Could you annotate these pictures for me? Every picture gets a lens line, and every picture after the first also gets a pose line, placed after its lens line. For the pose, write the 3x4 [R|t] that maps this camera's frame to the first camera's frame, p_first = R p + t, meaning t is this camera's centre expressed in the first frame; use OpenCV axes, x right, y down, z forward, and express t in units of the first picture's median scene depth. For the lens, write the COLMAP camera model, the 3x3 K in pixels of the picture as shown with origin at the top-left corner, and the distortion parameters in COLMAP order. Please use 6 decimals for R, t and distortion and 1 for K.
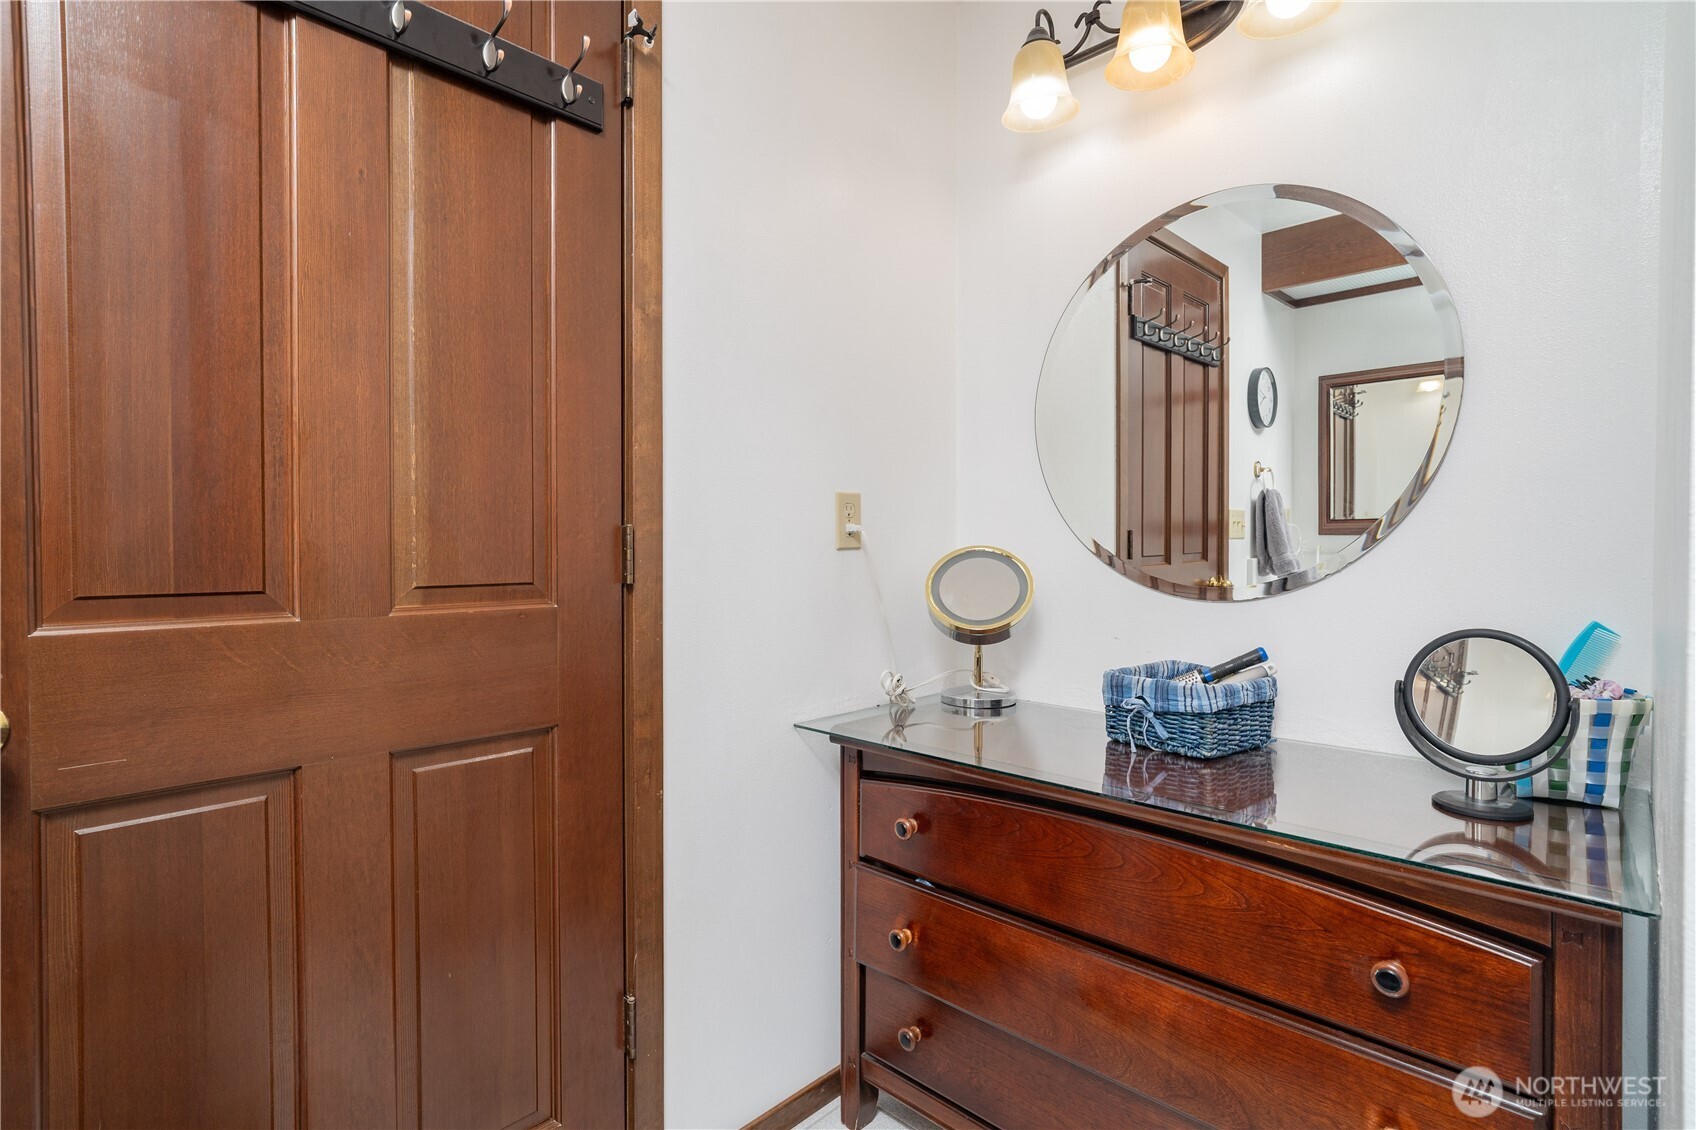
lens RADIAL K [[813.8, 0, 844.3], [0, 813.8, 565.4], [0, 0, 1]] dist [0.000131, -0.001151]
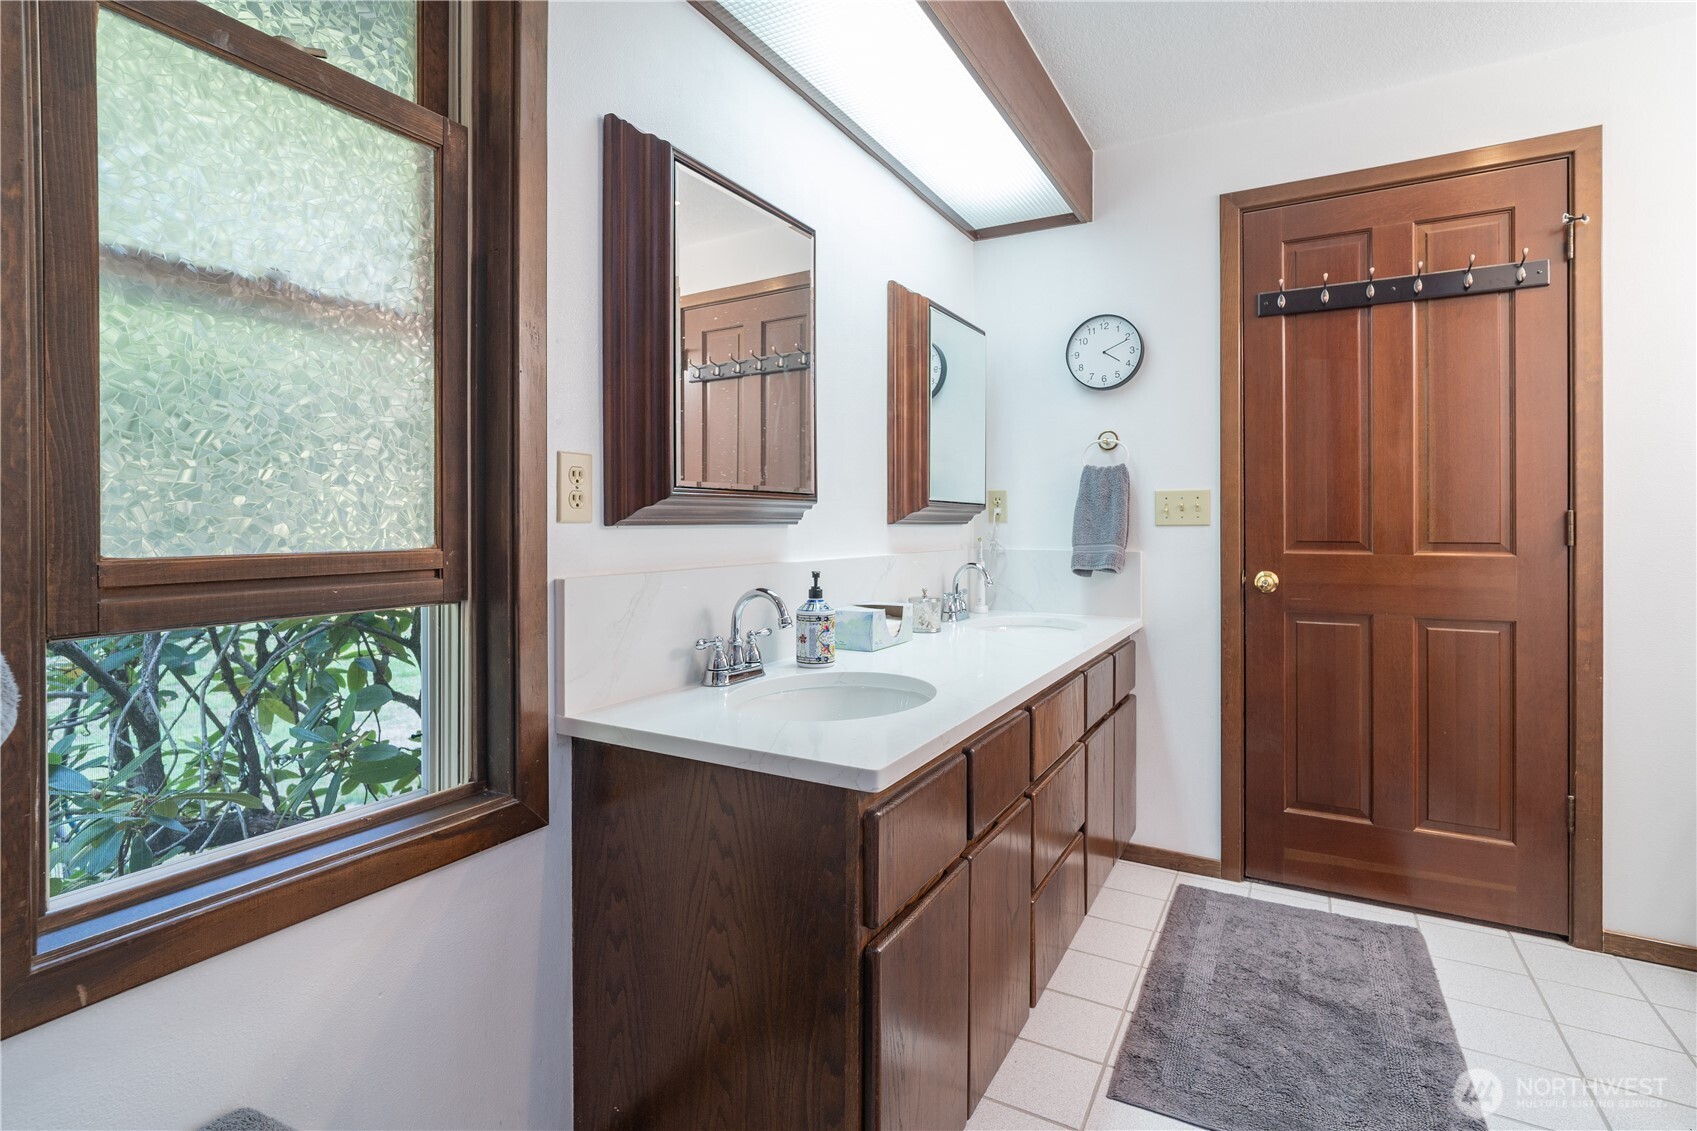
lens RADIAL K [[814.3, 0, 846.6], [0, 814.3, 524.7], [0, 0, 1]] dist [0.000131, -0.001151]
pose [[0.262877, 0.014278, -0.964724, 1.007500], [-0.009287, 0.999882, 0.012268, -0.028574], [0.964785, 0.005734, 0.262978, -0.922504]]
